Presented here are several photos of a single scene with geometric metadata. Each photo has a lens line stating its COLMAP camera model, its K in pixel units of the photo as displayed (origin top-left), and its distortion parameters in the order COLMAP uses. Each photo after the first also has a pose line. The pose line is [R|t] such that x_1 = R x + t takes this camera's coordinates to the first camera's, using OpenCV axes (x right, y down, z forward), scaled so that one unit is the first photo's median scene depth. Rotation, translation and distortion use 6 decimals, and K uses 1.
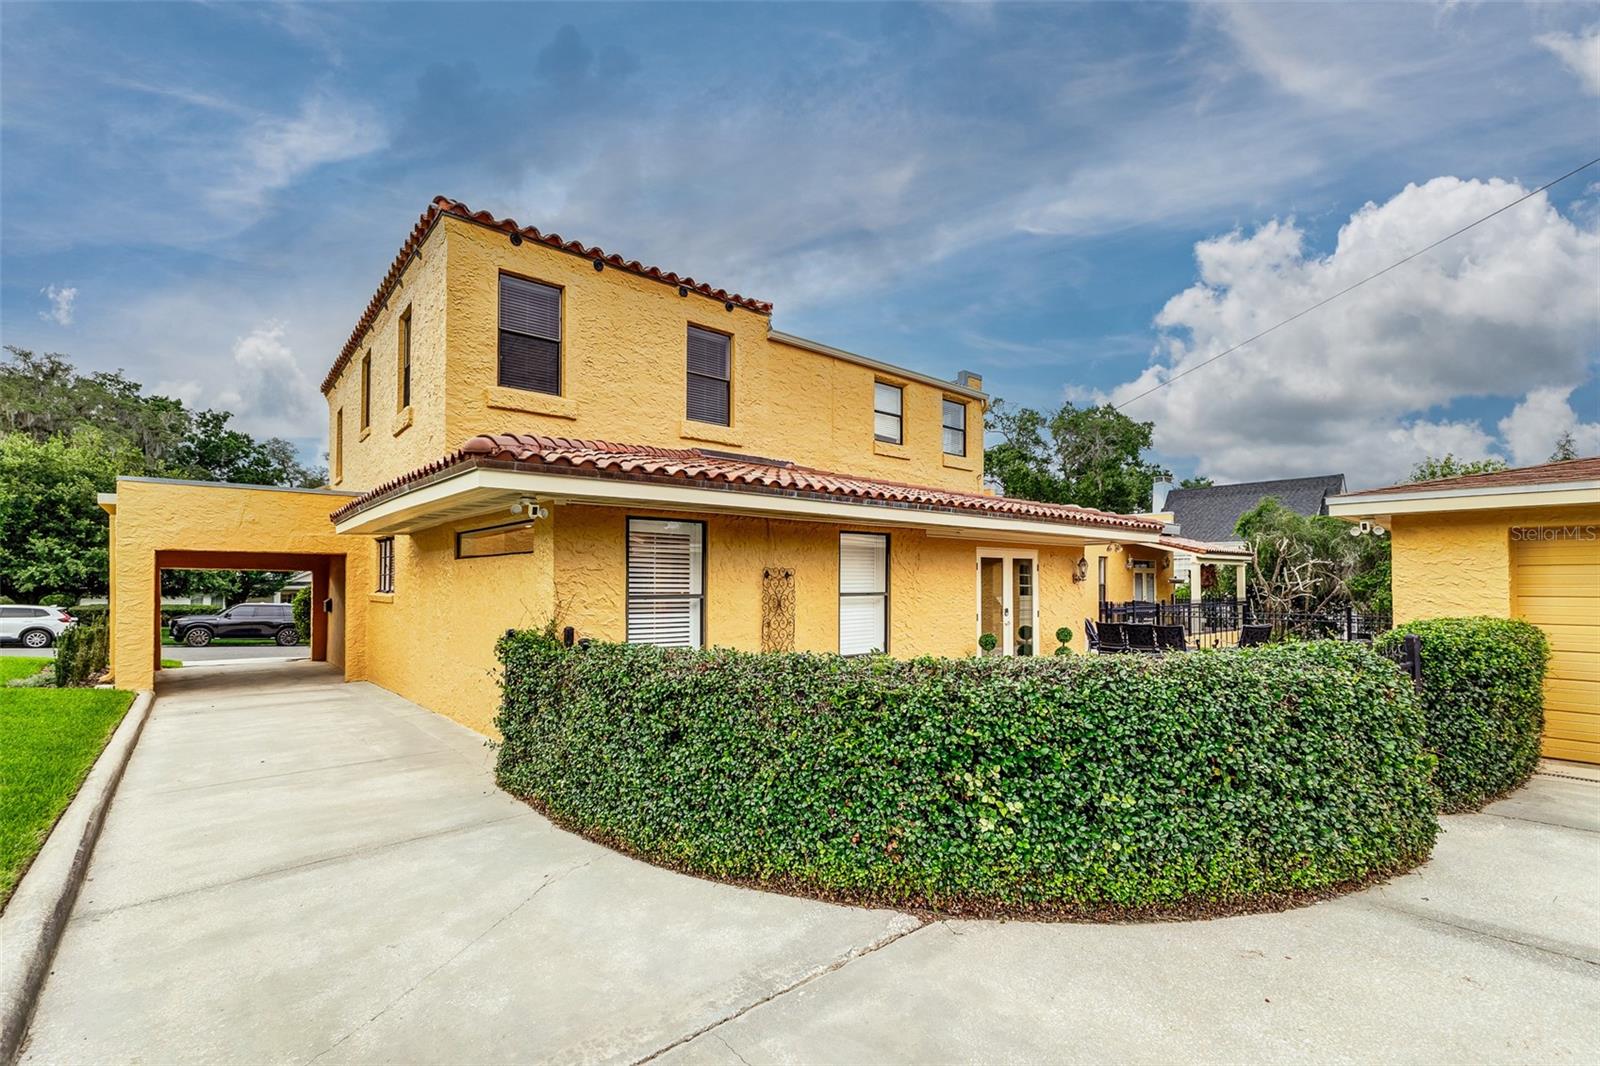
lens RADIAL K [[707.3, 0, 815.6], [0, 707.3, 568.4], [0, 0, 1]] dist [0.001189, 0.000485]
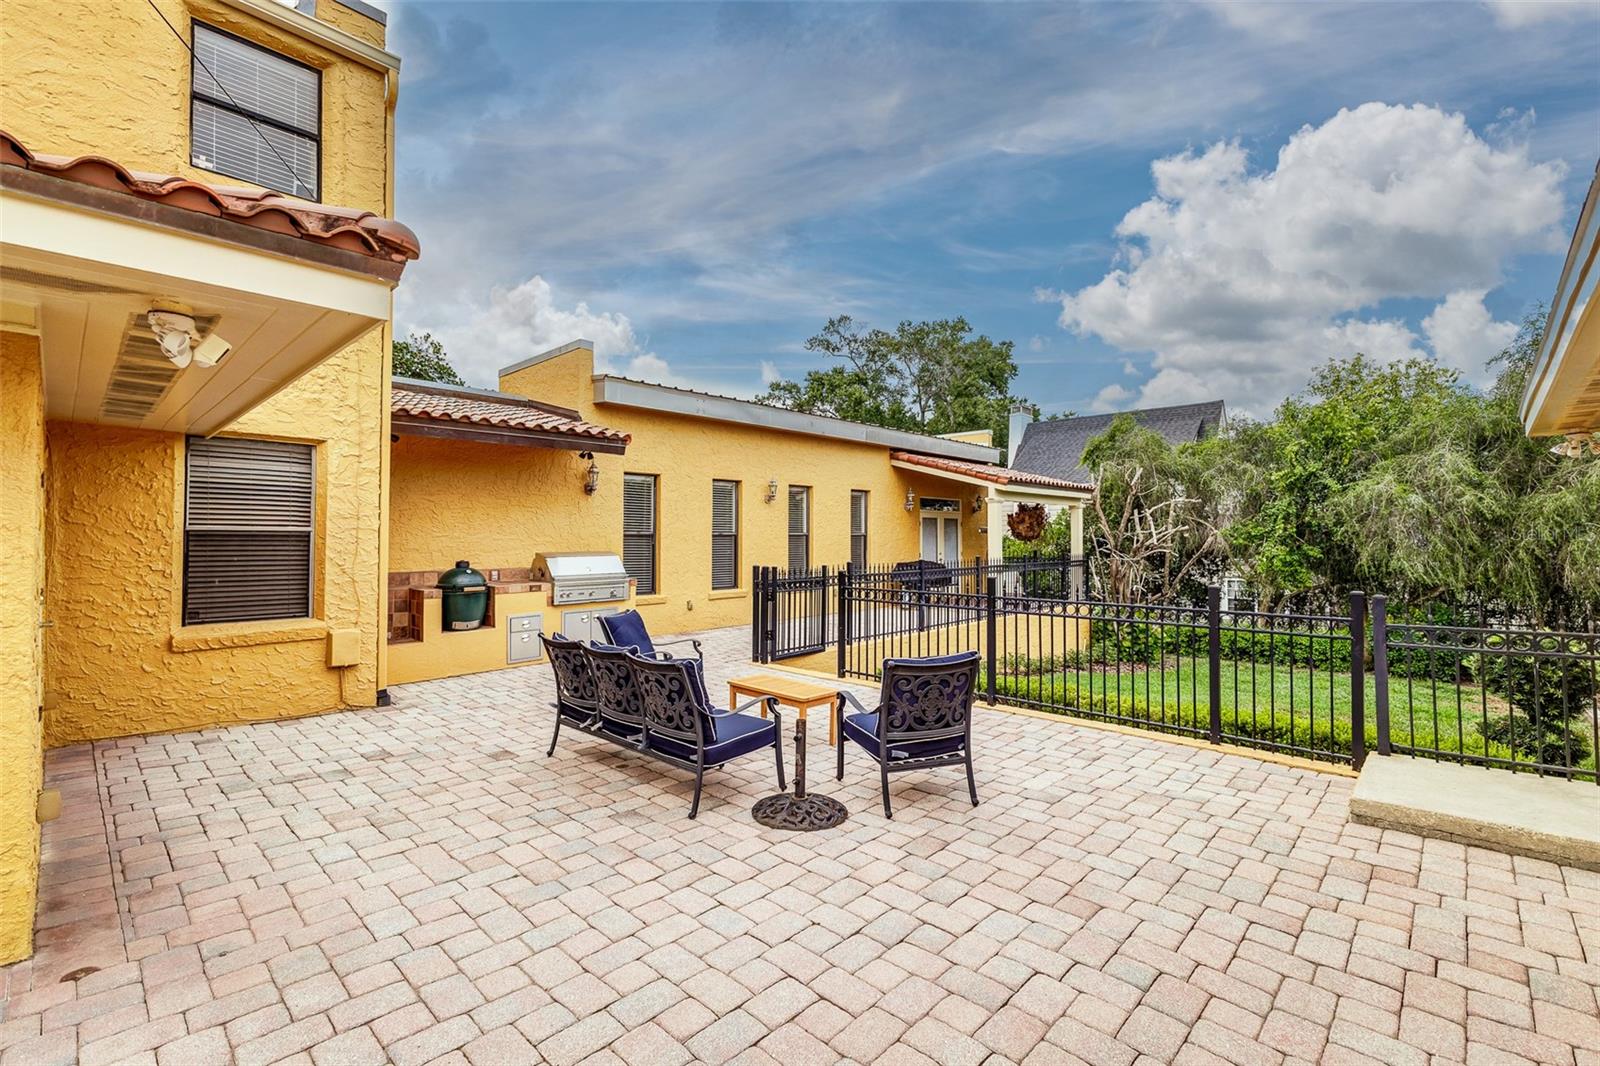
lens RADIAL K [[707.3, 0, 797.2], [0, 707.3, 528.6], [0, 0, 1]] dist [0.001189, 0.000485]
pose [[0.995459, 0.000557, 0.095189, 0.393036], [-0.001703, 0.999927, 0.011963, 0.012428], [-0.095175, -0.012071, 0.995387, 0.511583]]
